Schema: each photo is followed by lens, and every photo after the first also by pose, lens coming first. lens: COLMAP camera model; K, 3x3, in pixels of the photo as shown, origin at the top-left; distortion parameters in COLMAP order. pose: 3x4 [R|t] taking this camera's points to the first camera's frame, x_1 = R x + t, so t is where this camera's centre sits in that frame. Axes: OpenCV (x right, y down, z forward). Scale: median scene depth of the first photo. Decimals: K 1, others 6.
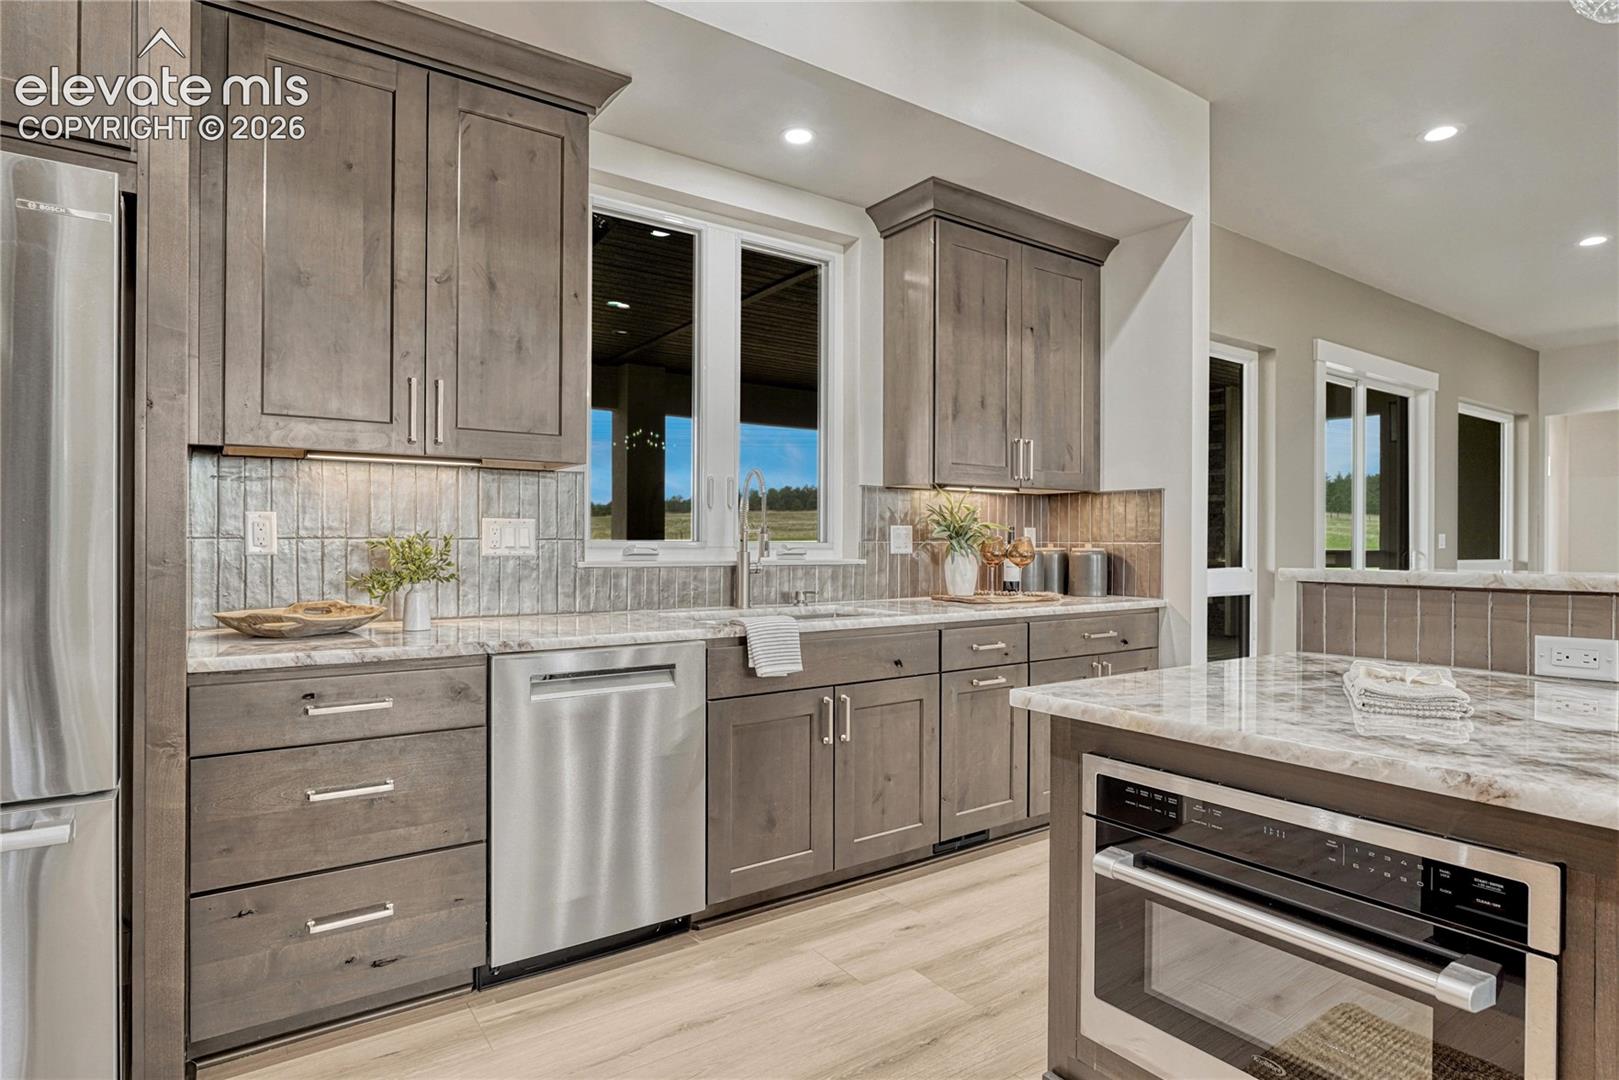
lens RADIAL K [[874.6, 0, 811.4], [0, 874.6, 542.4], [0, 0, 1]] dist [-0.005093, -0.000568]
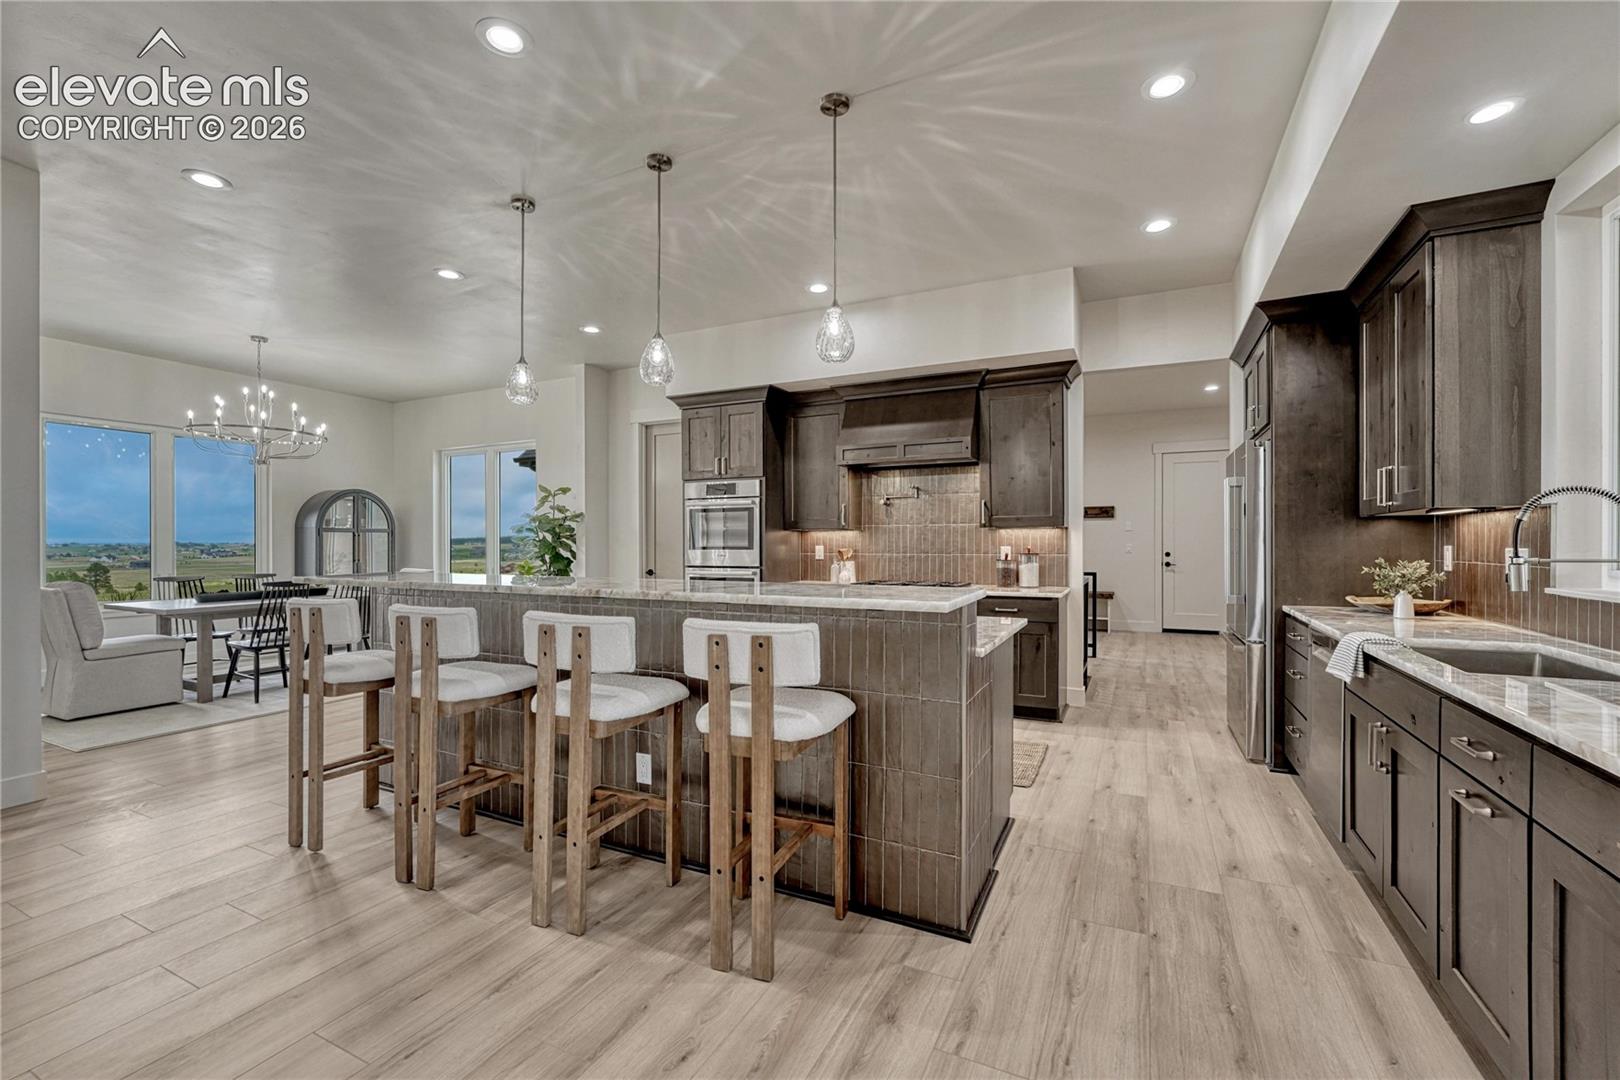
lens RADIAL K [[686.4, 0, 815.7], [0, 686.4, 534.8], [0, 0, 1]] dist [-0.009160, 0.000315]
pose [[-0.874540, -0.003237, -0.484943, 1.000256], [0.003685, 0.999905, -0.013319, -0.041465], [0.484940, -0.013435, -0.874444, 1.391286]]
